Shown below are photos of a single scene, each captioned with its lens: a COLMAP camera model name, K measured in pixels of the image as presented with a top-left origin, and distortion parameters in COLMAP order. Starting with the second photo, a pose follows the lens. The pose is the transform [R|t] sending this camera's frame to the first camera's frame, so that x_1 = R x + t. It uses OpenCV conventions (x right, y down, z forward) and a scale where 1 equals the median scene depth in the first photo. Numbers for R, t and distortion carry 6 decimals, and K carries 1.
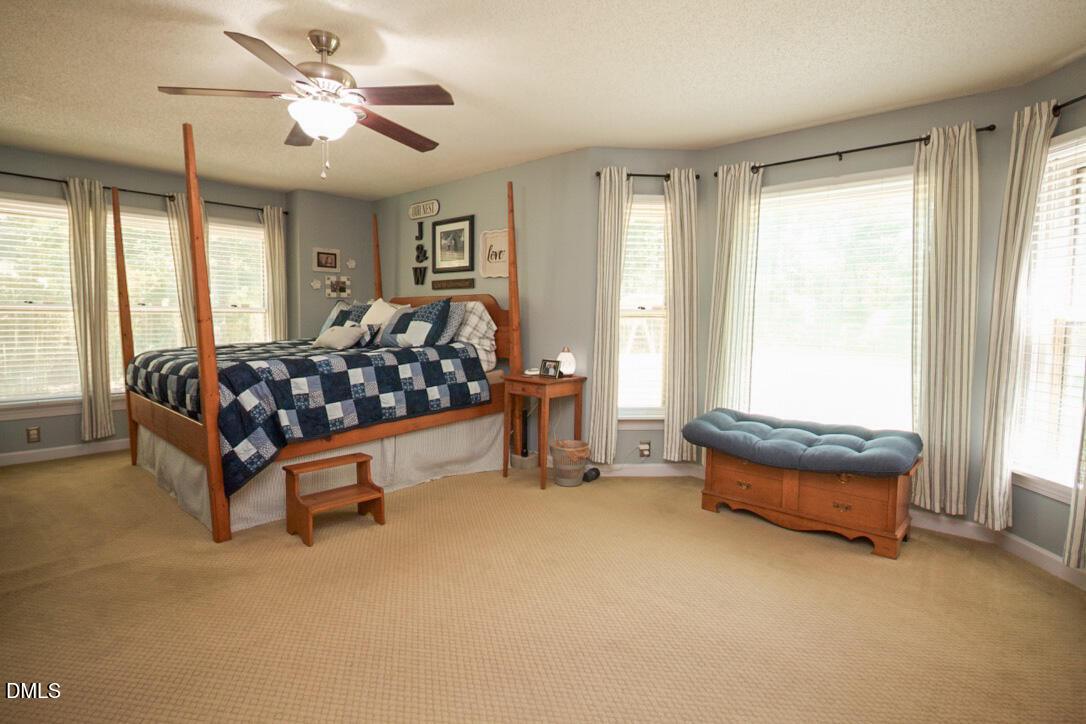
lens RADIAL K [[529.3, 0, 538.5], [0, 529.3, 347.7], [0, 0, 1]] dist [-0.050801, 0.000019]
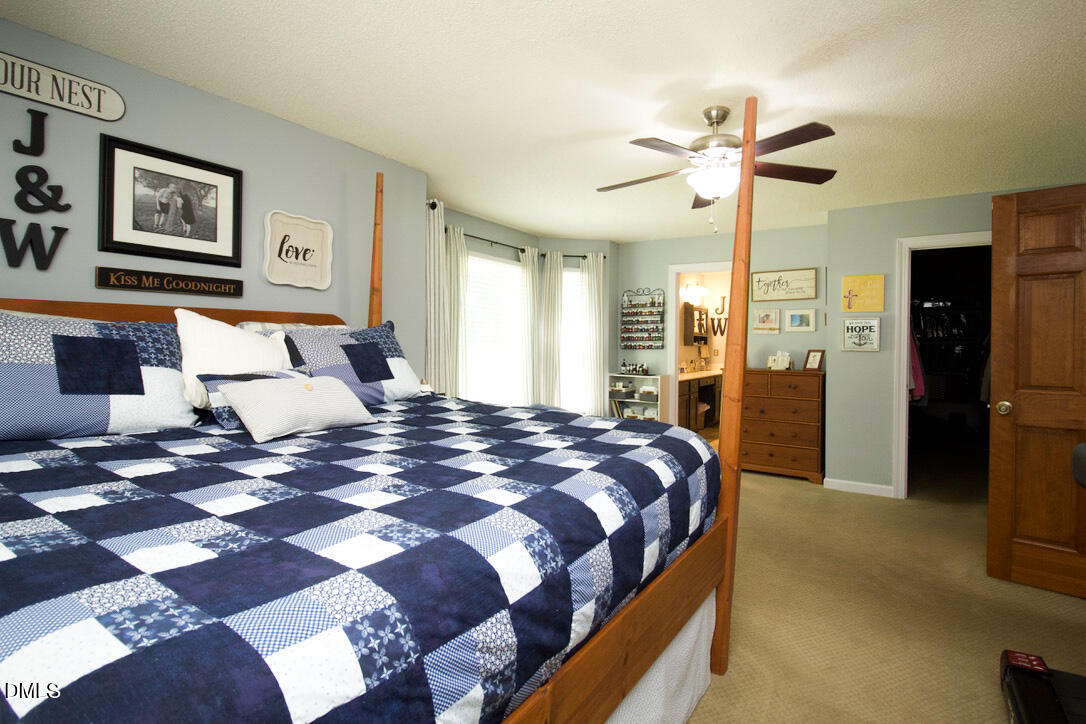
lens RADIAL K [[529.3, 0, 538.5], [0, 529.3, 347.7], [0, 0, 1]] dist [-0.050801, 0.000019]
pose [[-0.141446, -0.012125, 0.989872, -0.682637], [0.055266, 0.998269, 0.020125, -0.050127], [-0.988402, 0.057553, -0.140531, 0.723715]]
